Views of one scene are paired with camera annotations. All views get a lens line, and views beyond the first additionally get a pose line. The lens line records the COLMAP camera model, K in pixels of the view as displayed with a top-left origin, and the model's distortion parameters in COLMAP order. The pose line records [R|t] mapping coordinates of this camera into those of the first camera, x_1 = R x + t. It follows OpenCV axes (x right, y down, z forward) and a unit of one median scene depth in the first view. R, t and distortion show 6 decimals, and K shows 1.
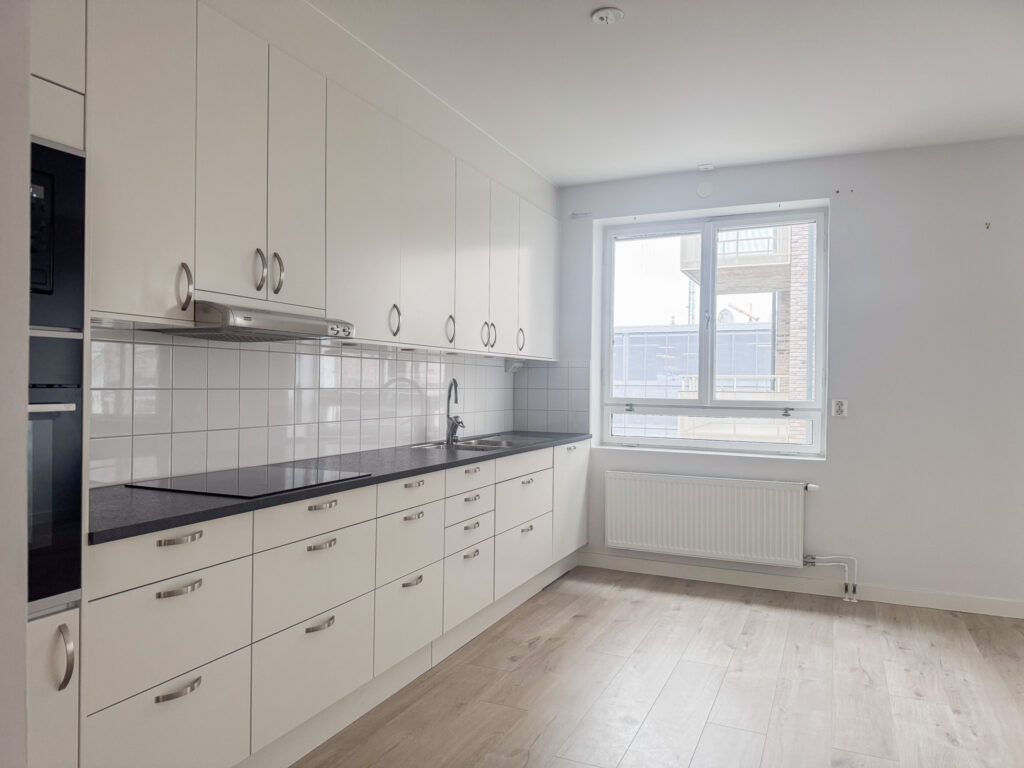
lens RADIAL K [[719.0, 0, 518.2], [0, 719.0, 383.6], [0, 0, 1]] dist [0.042258, -0.042028]
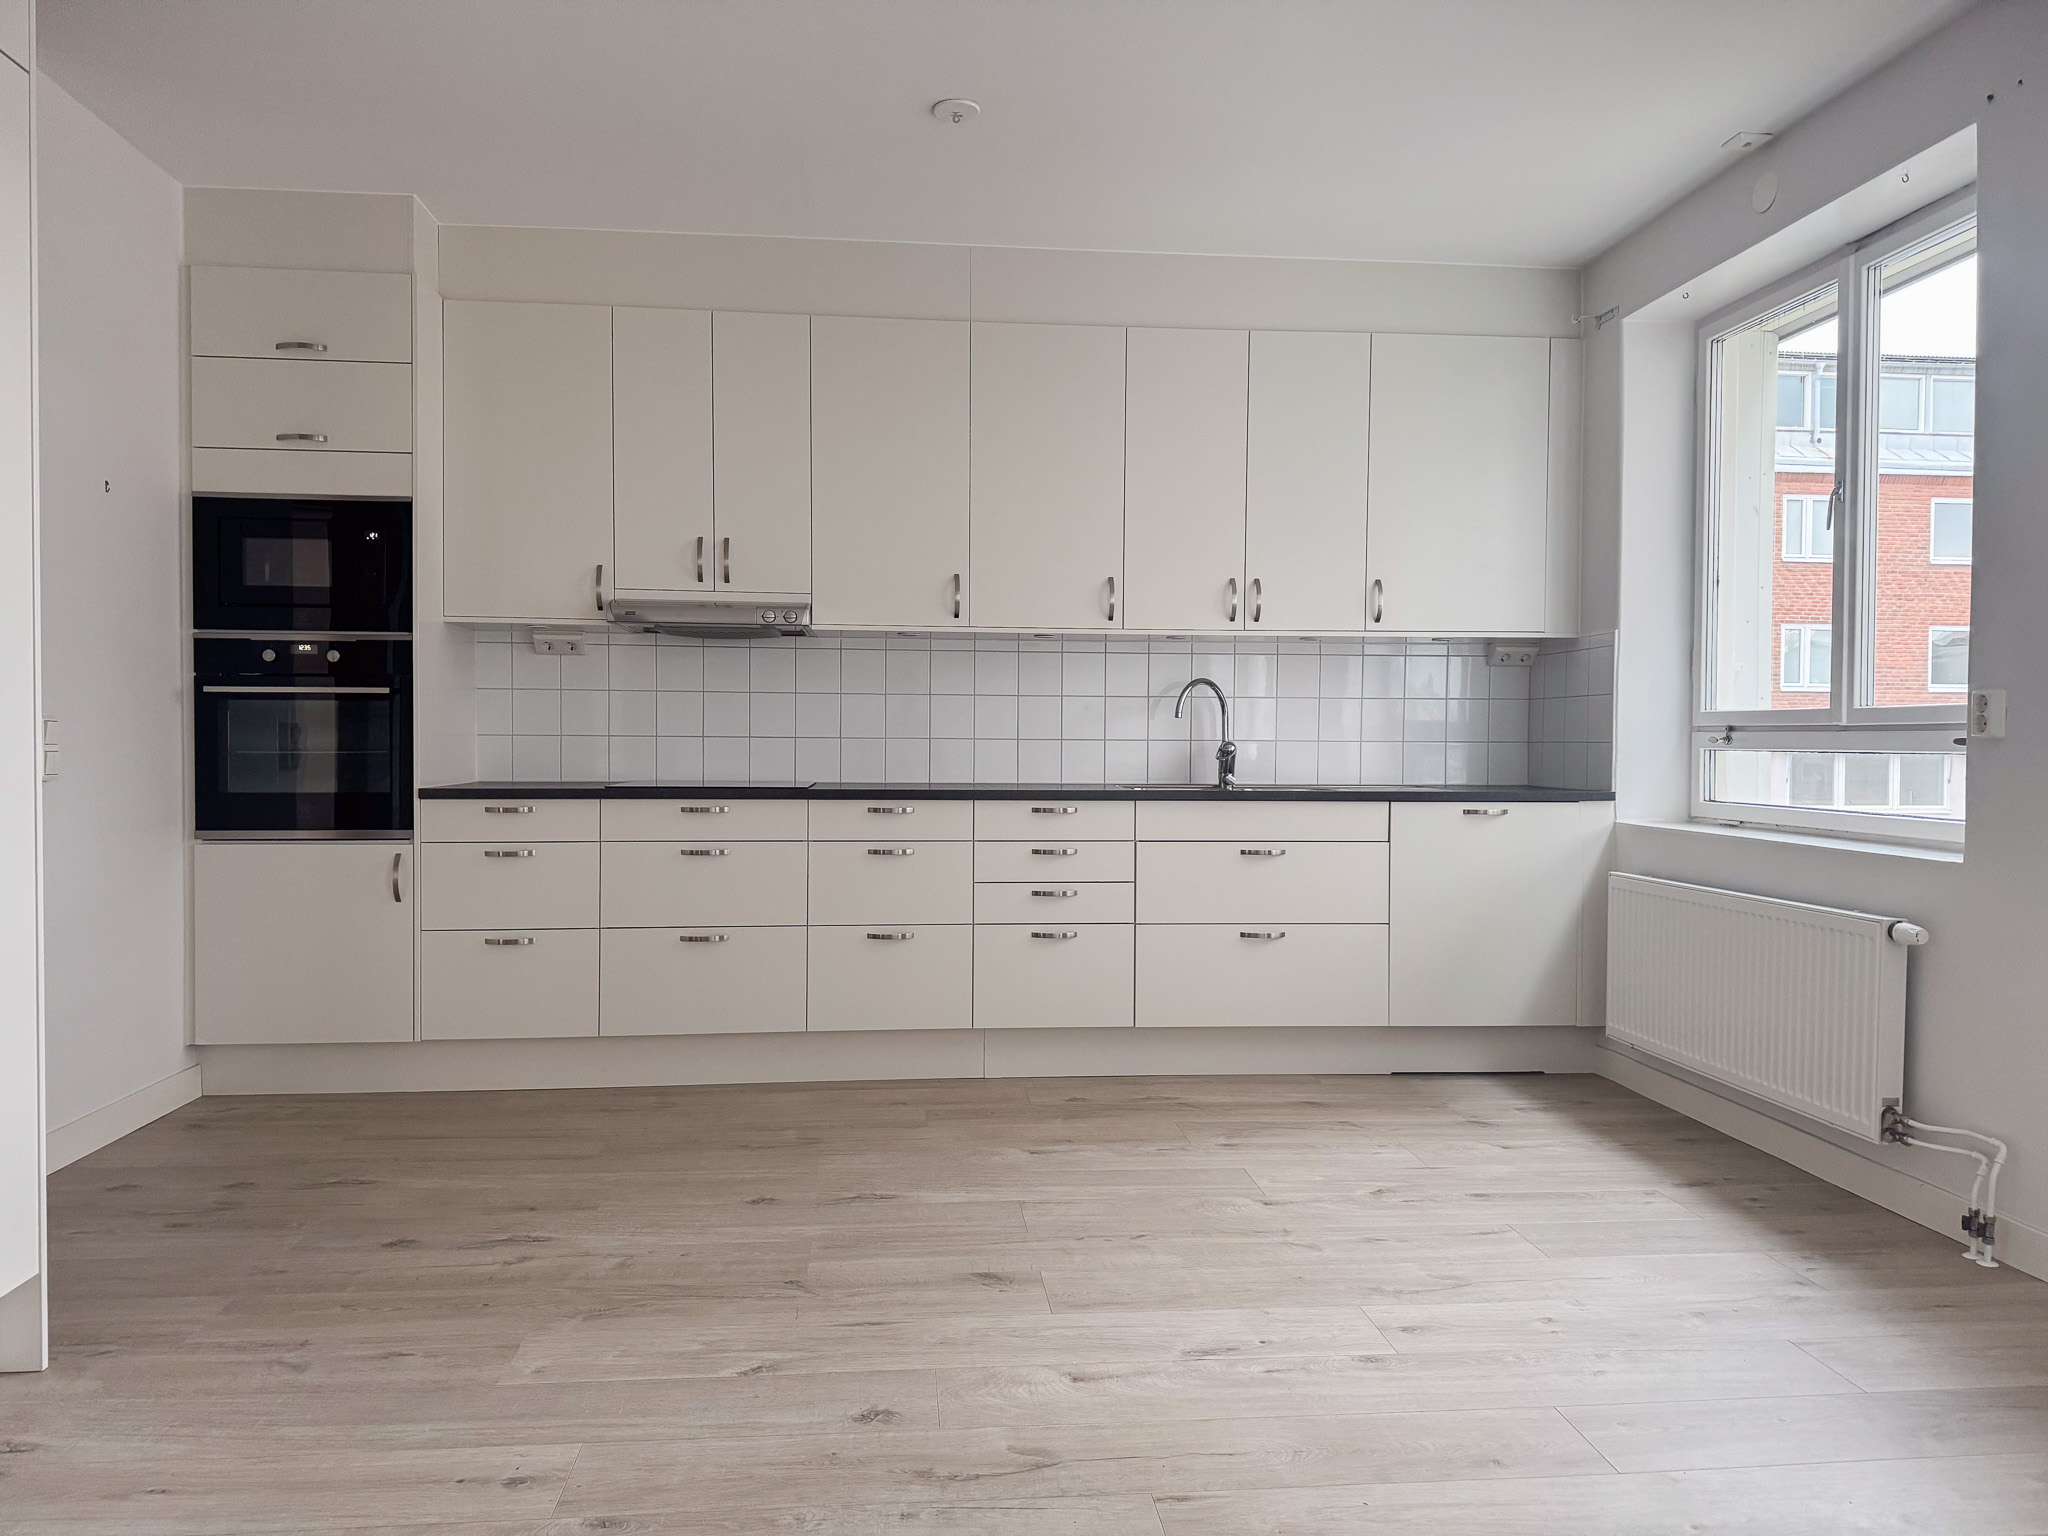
lens RADIAL K [[1438.0, 0, 1031.3], [0, 1438.0, 763.3], [0, 0, 1]] dist [0.042258, -0.042028]
pose [[0.498190, 0.005259, -0.867052, 0.881478], [-0.000471, 0.999983, 0.005795, 0.057638], [0.867068, -0.002479, 0.498184, 0.264973]]
